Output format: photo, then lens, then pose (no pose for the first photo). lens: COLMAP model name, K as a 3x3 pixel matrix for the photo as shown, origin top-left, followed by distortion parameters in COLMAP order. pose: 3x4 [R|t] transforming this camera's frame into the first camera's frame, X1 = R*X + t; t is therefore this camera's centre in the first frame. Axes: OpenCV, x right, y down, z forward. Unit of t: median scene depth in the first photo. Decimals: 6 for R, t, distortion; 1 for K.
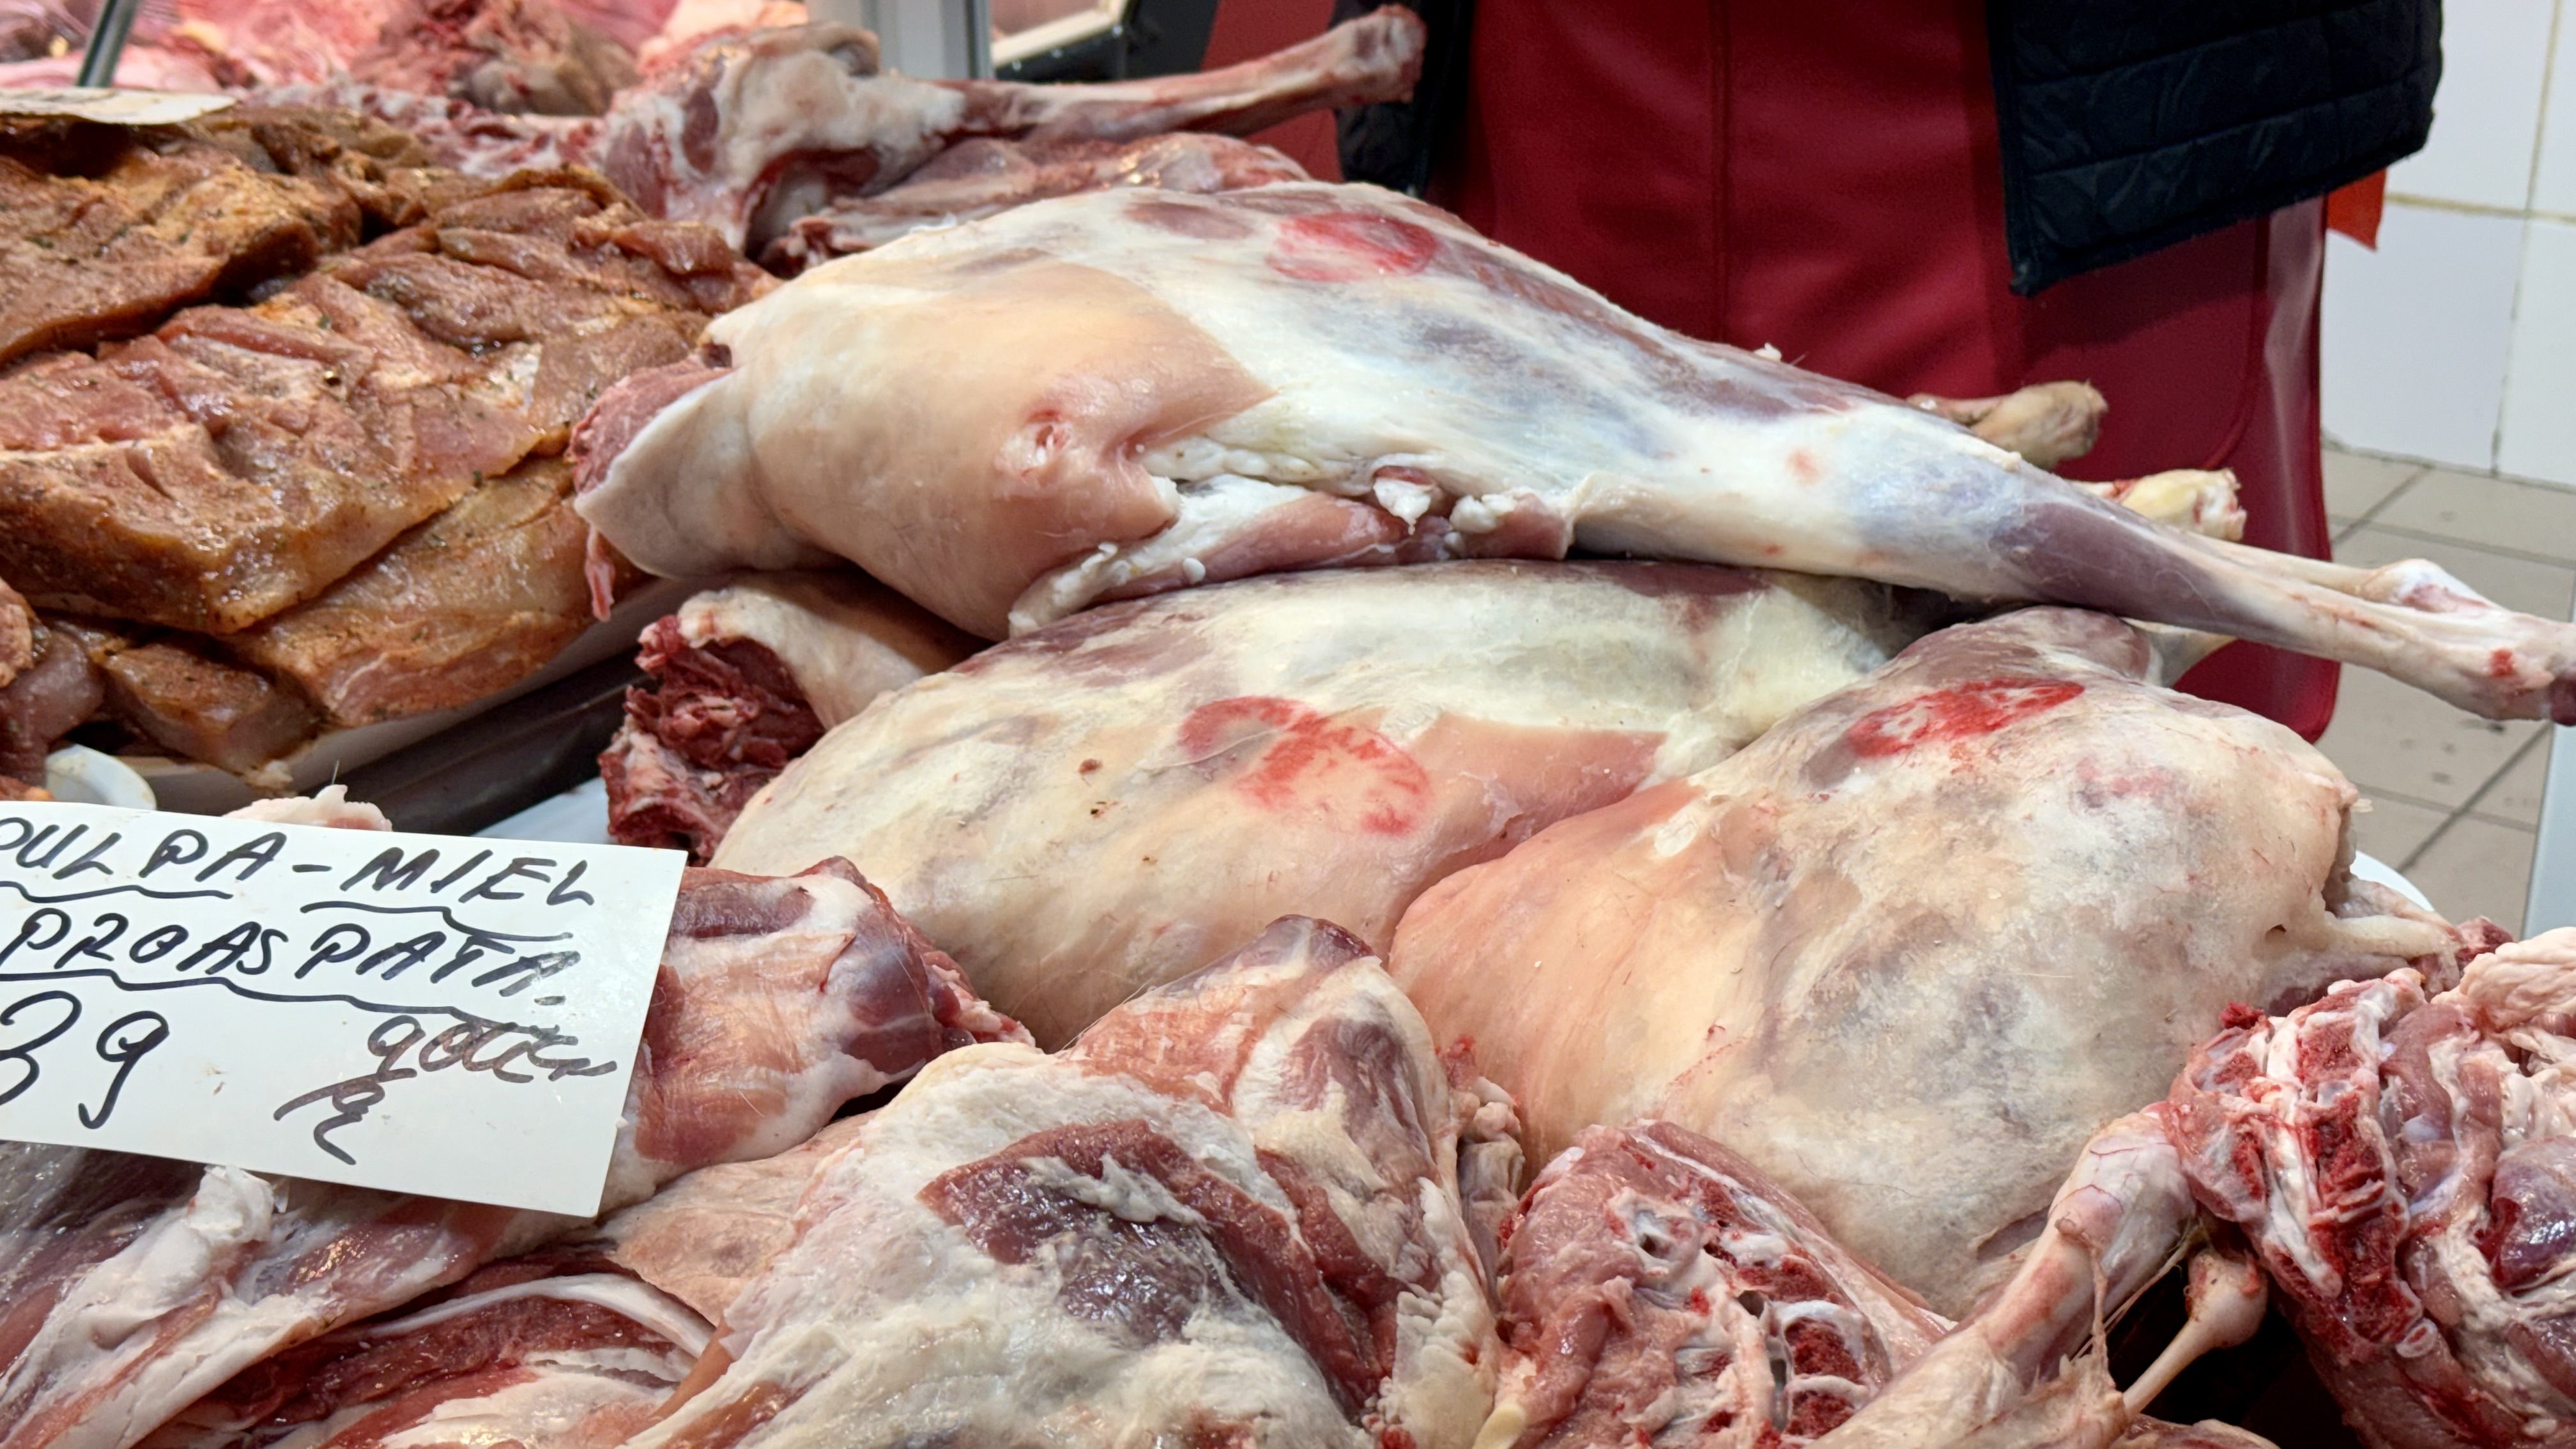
lens RADIAL K [[3588.1, 0, 1278.8], [0, 3588.1, 704.4], [0, 0, 1]] dist [0.125043, 0.000000]
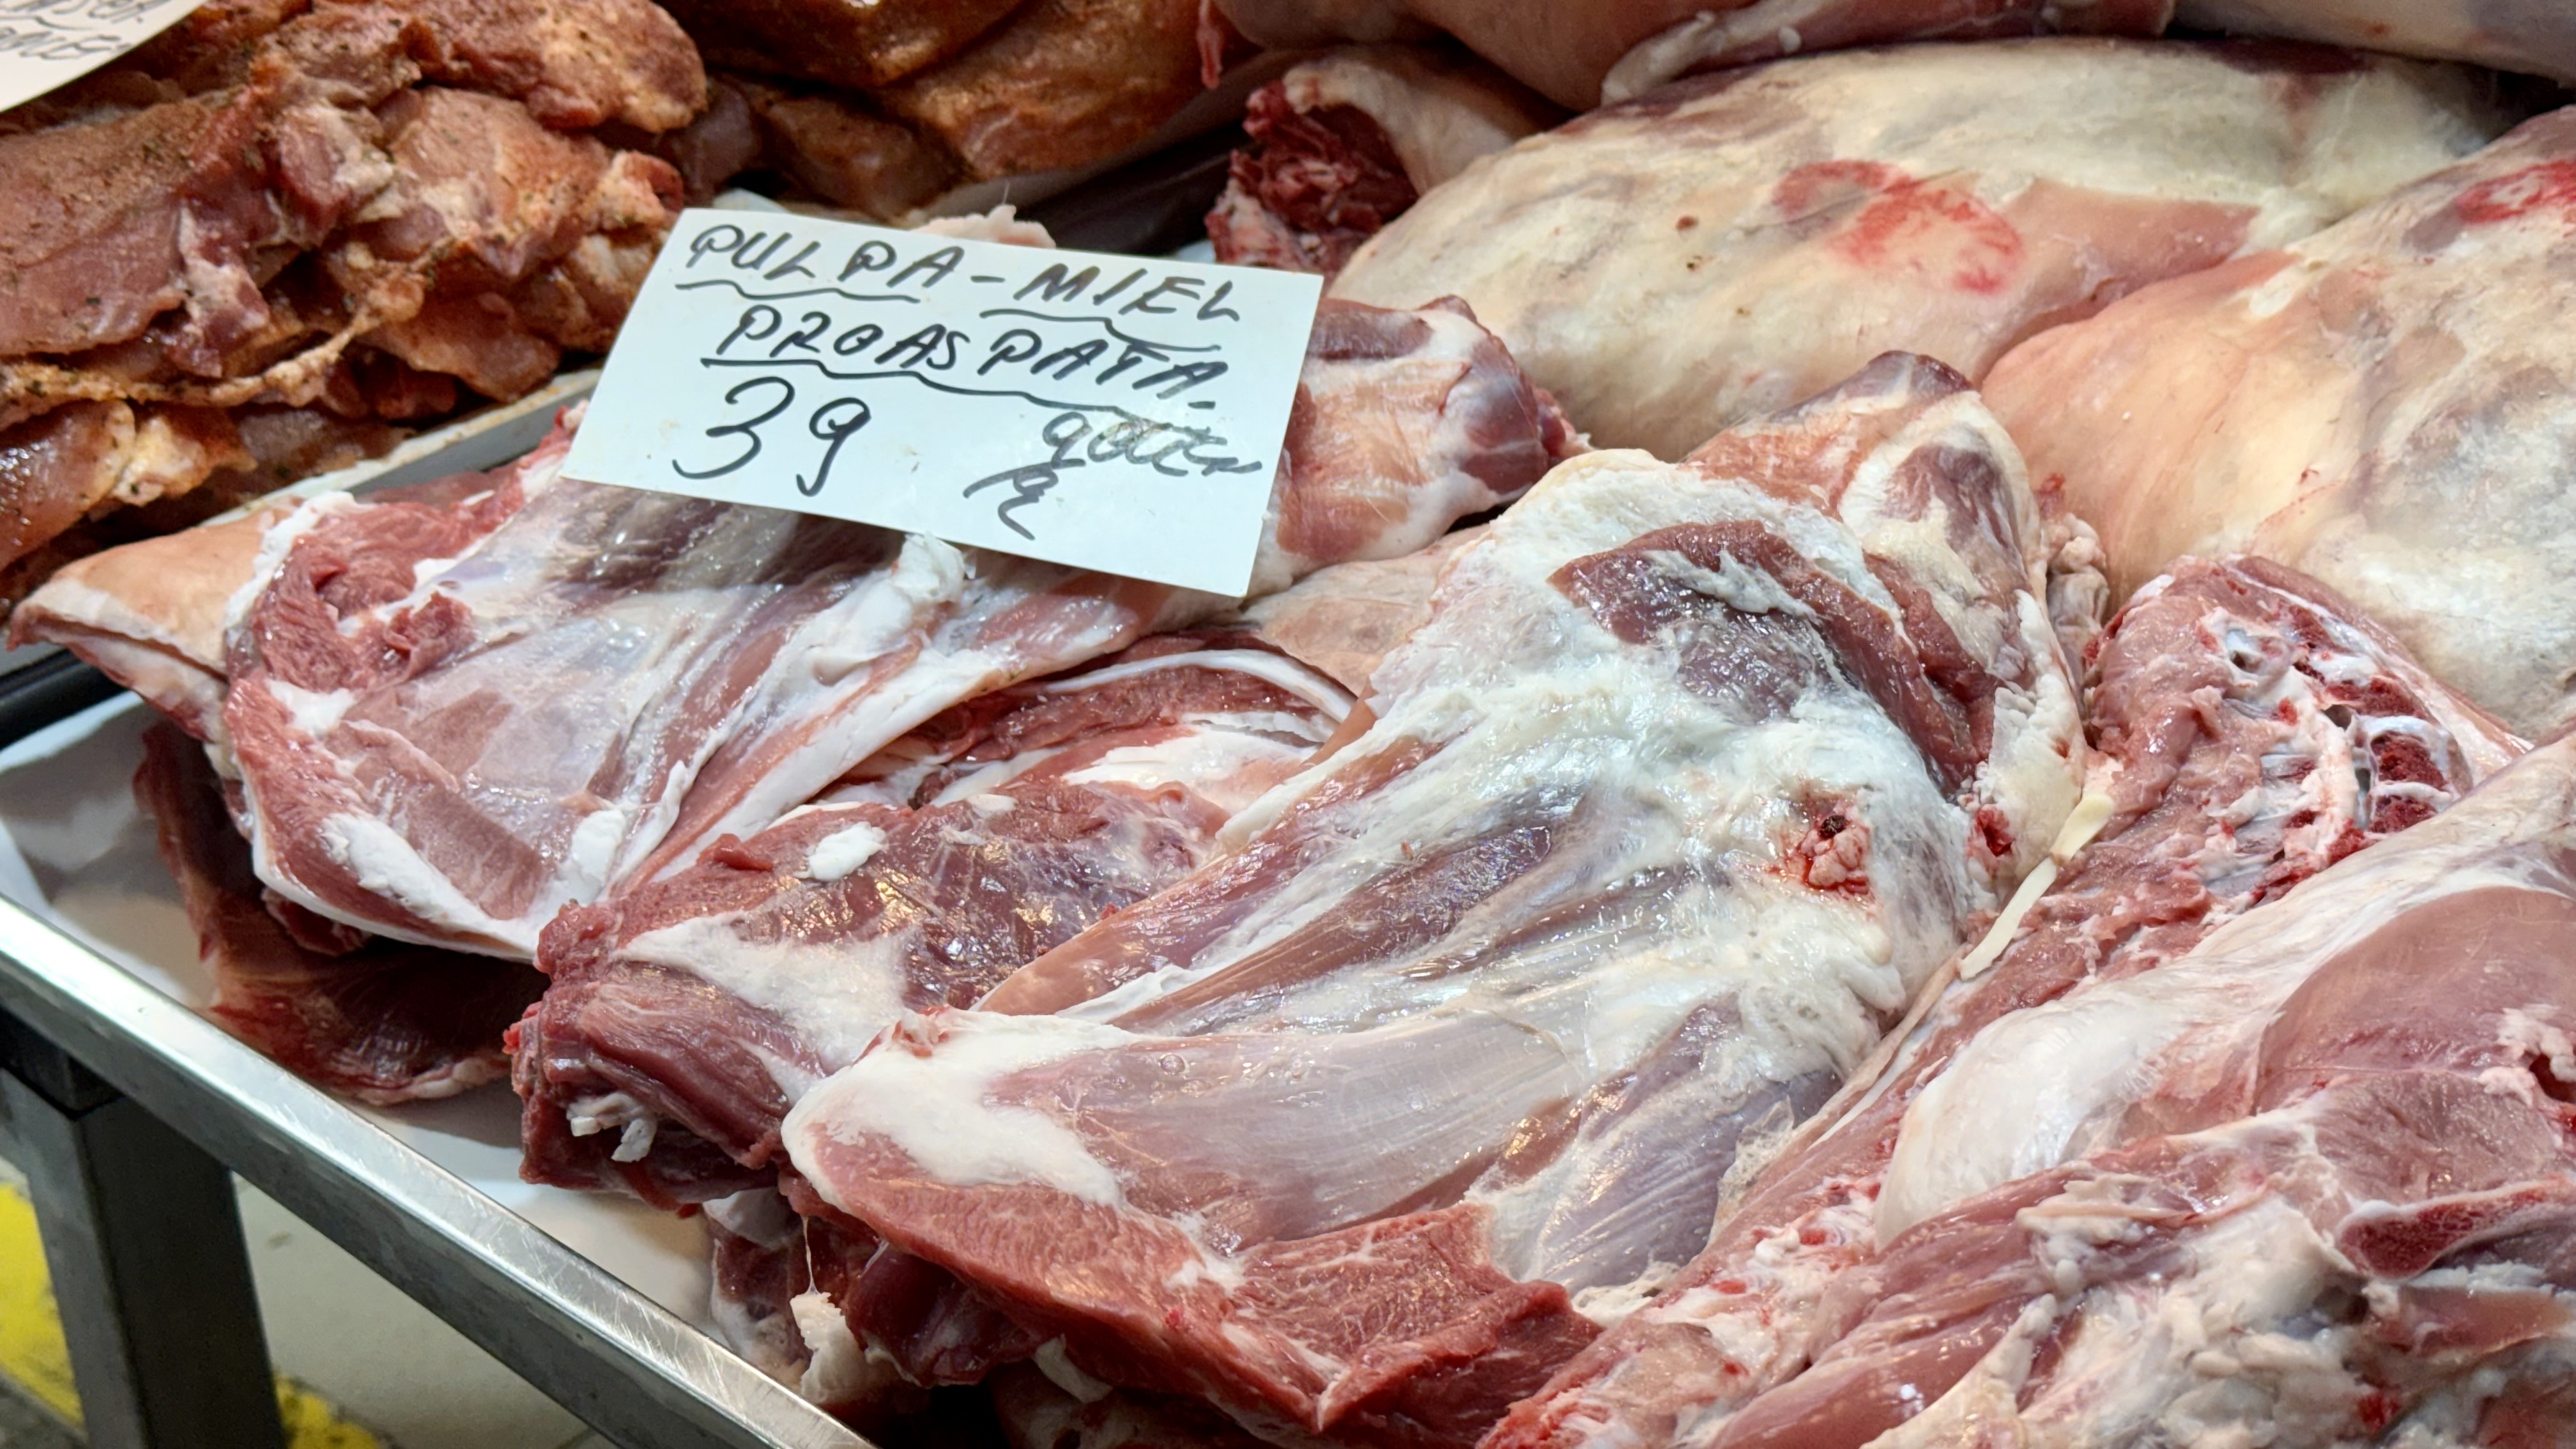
lens RADIAL K [[3588.1, 0, 1241.0], [0, 3588.1, 742.2], [0, 0, 1]] dist [0.125043, 0.000000]
pose [[0.989990, 0.045964, -0.133443, -0.042038], [-0.029024, 0.991577, 0.126225, 0.047339], [0.138120, -0.121089, 0.982985, -0.079886]]
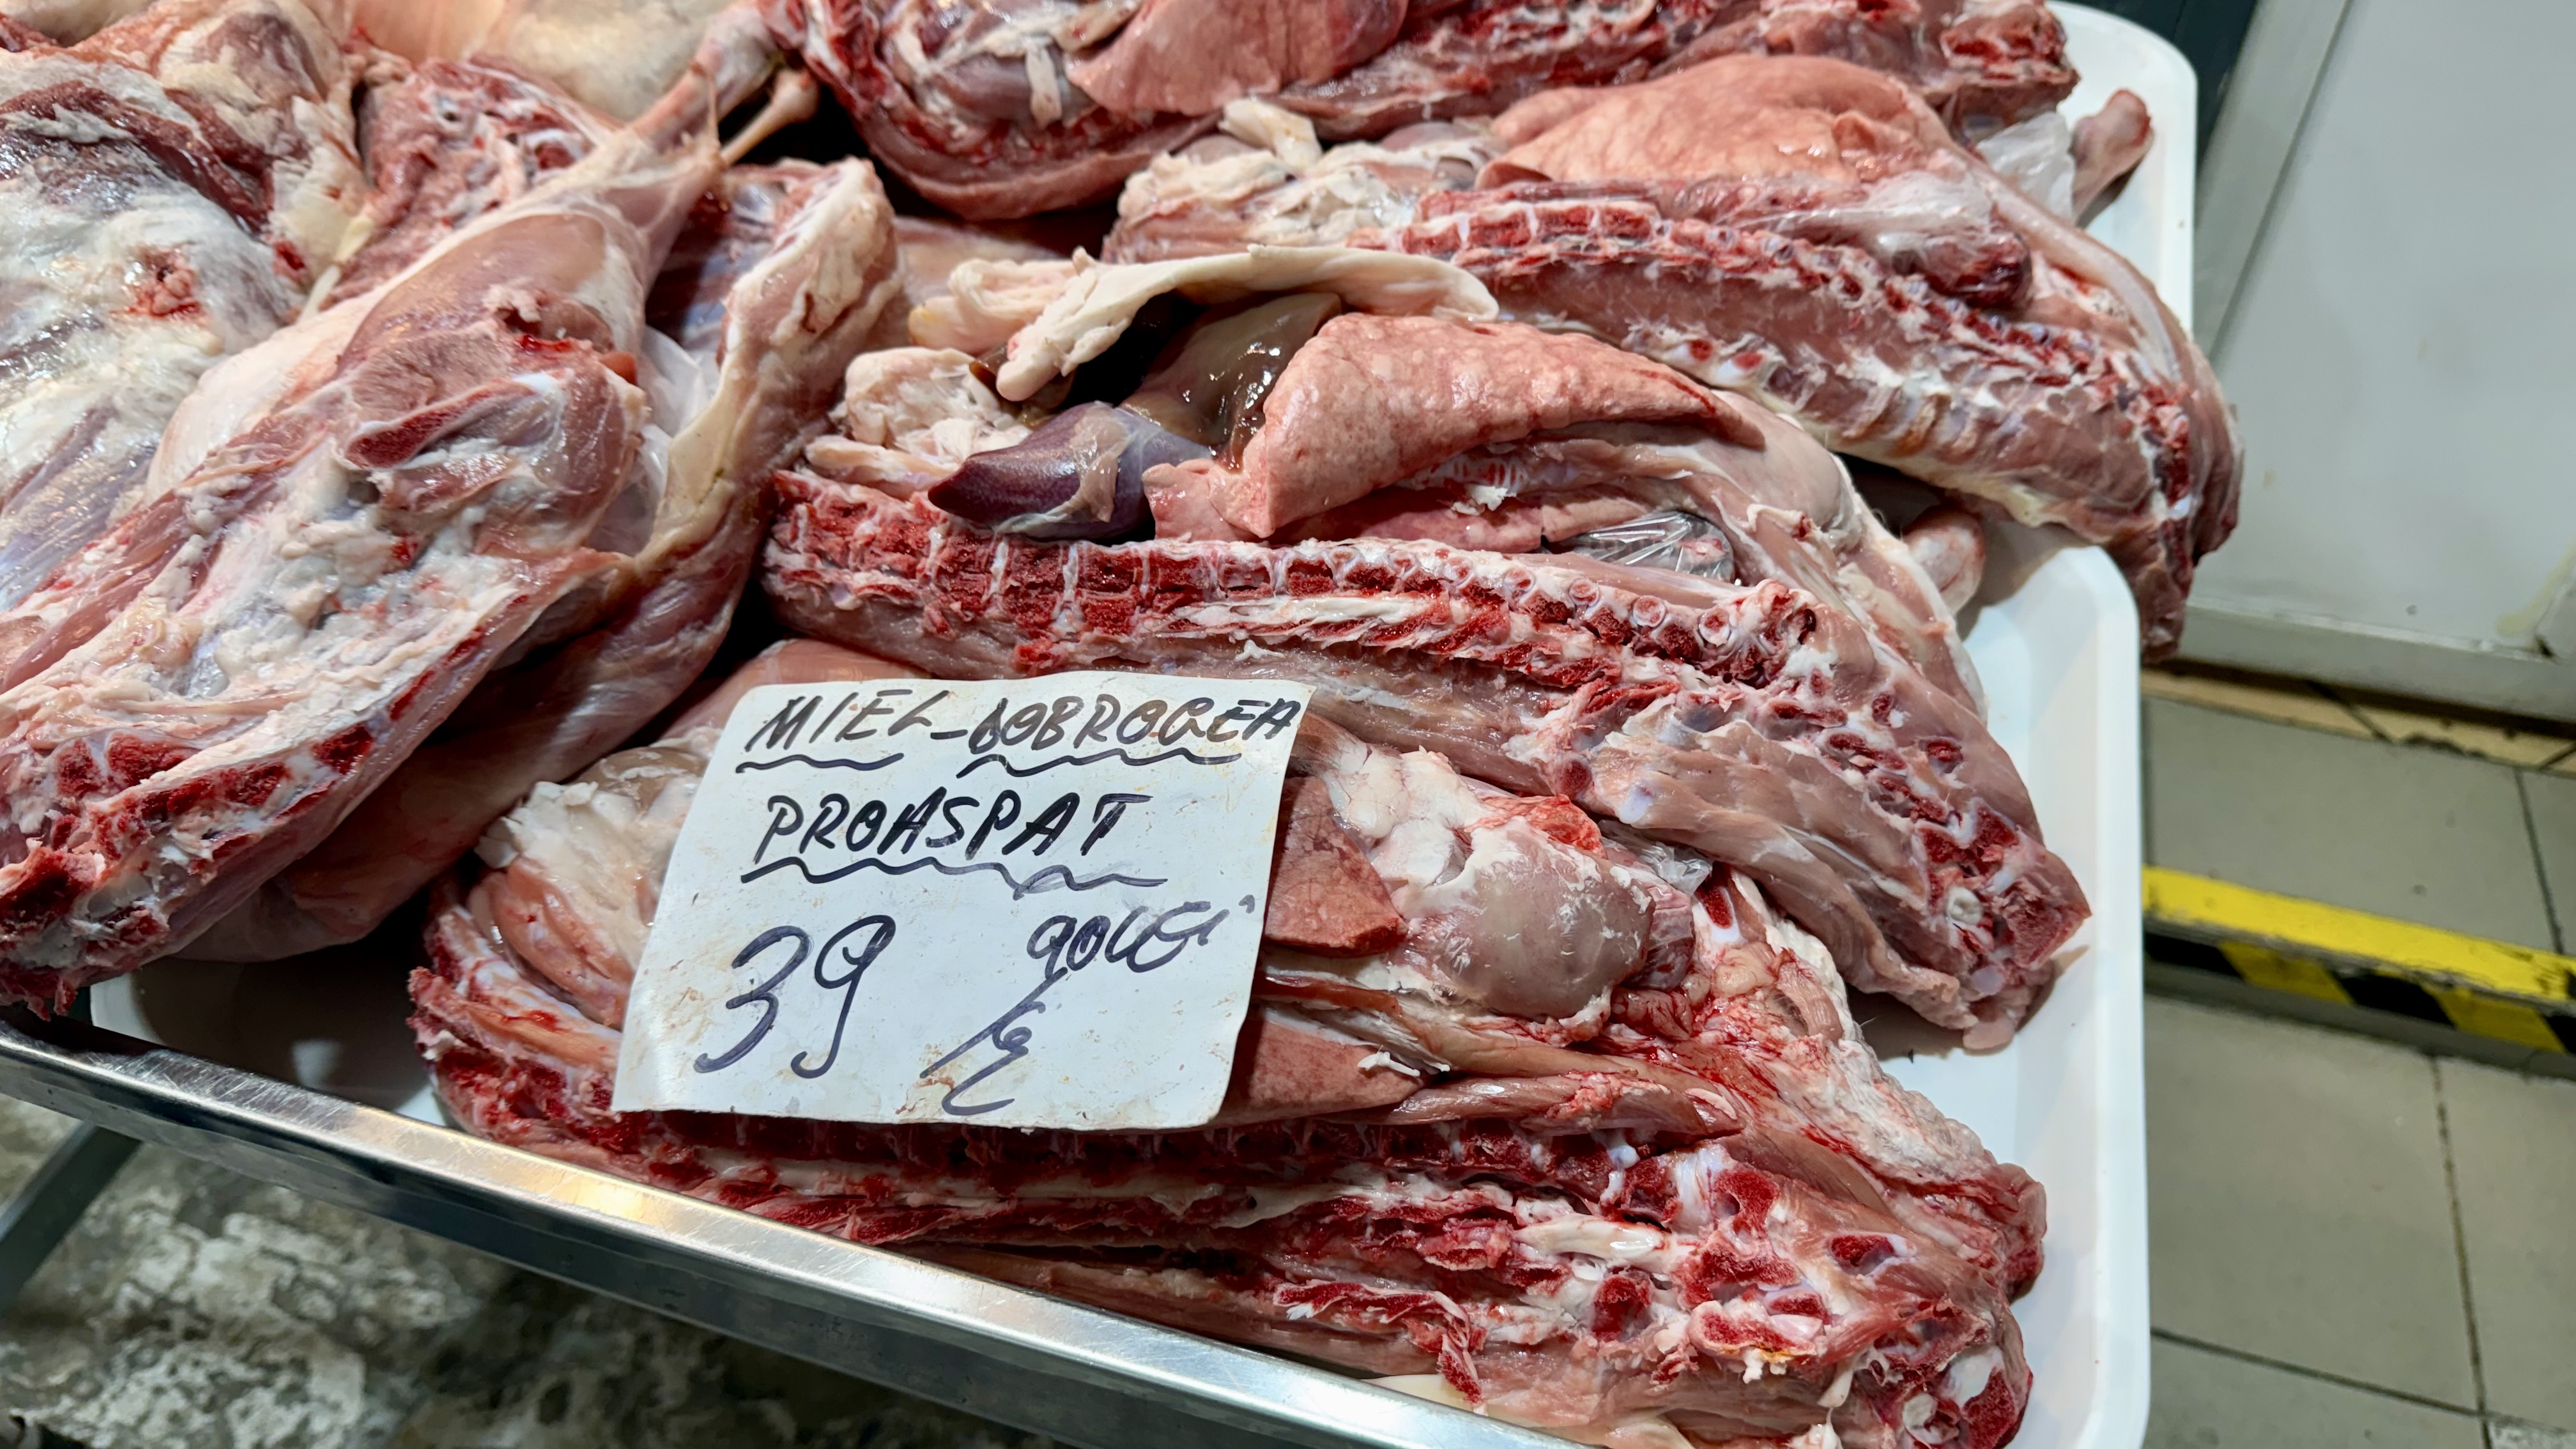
lens RADIAL K [[1819.5, 0, 1286.7], [0, 1819.5, 729.4], [0, 0, 1]] dist [0.054093, -0.088772]
pose [[0.953392, -0.221760, 0.204610, 0.230049], [0.129413, 0.913108, 0.386635, 0.127485], [-0.272571, -0.342136, 0.899249, 0.026618]]
